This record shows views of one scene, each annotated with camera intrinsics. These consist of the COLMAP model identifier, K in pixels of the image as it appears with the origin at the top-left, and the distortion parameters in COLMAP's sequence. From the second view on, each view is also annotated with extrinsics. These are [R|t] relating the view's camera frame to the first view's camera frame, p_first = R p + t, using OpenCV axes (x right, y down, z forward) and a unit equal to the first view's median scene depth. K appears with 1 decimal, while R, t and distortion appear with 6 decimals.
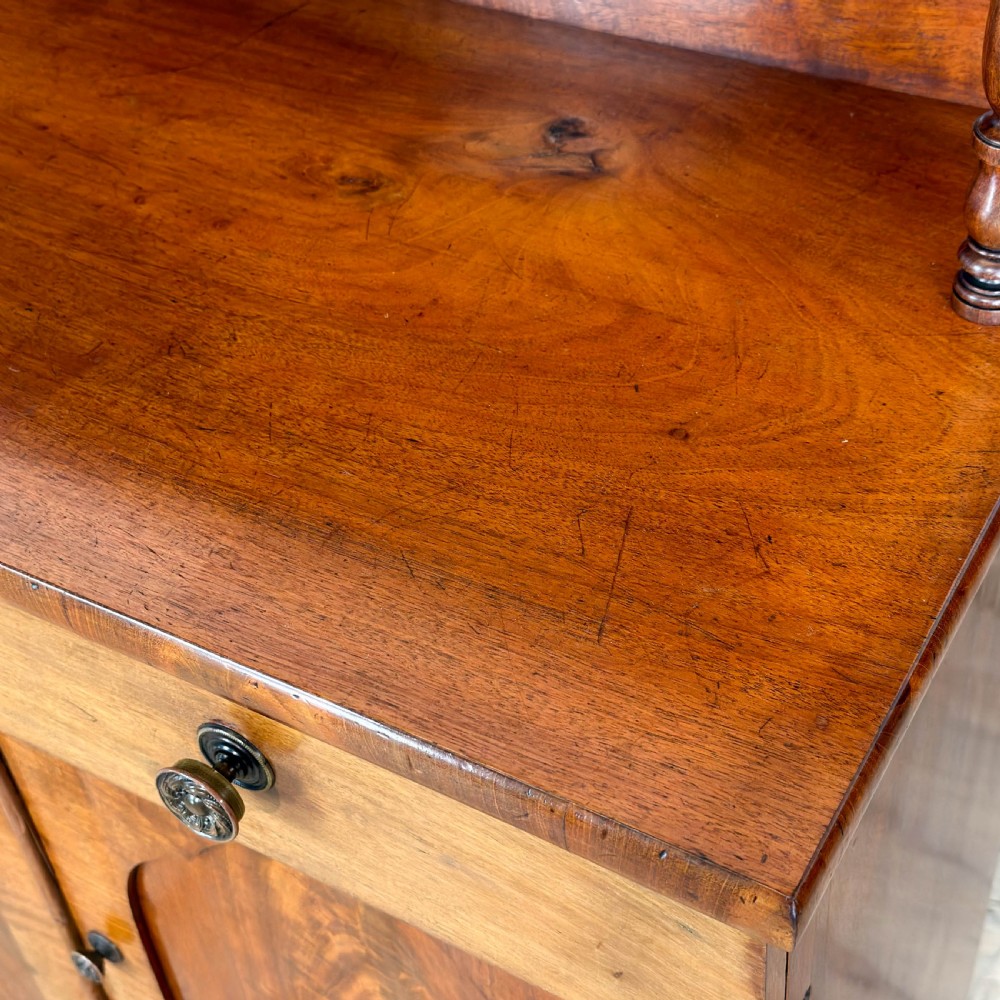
lens RADIAL K [[1629.2, 0, 500.0], [0, 1629.2, 500.0], [0, 0, 1]] dist [0.151392, -0.242423]
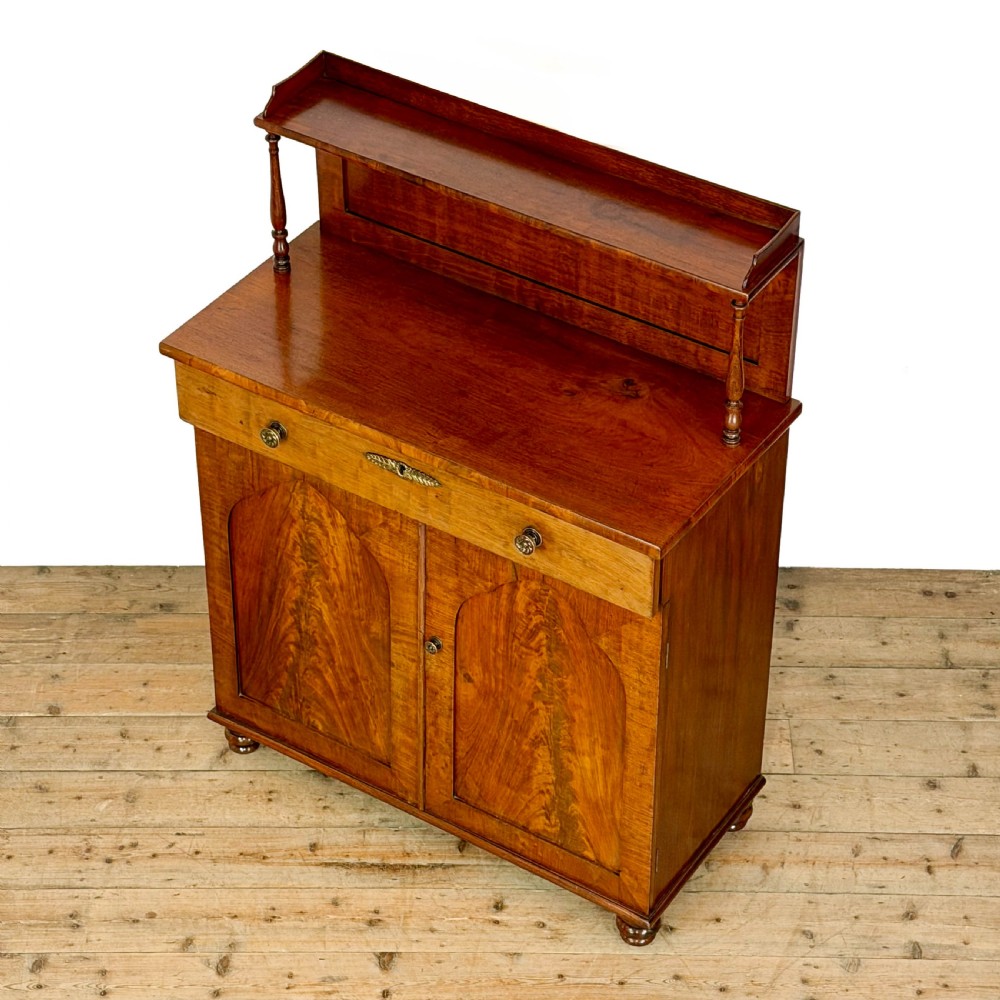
lens RADIAL K [[2599.0, 0, 500.0], [0, 2599.0, 500.0], [0, 0, 1]] dist [0.061933, 0.905083]
pose [[0.994647, 0.102298, 0.014591, -0.294845], [-0.100601, 0.990900, -0.089425, 0.554645], [-0.023606, 0.087478, 0.995887, -4.572019]]
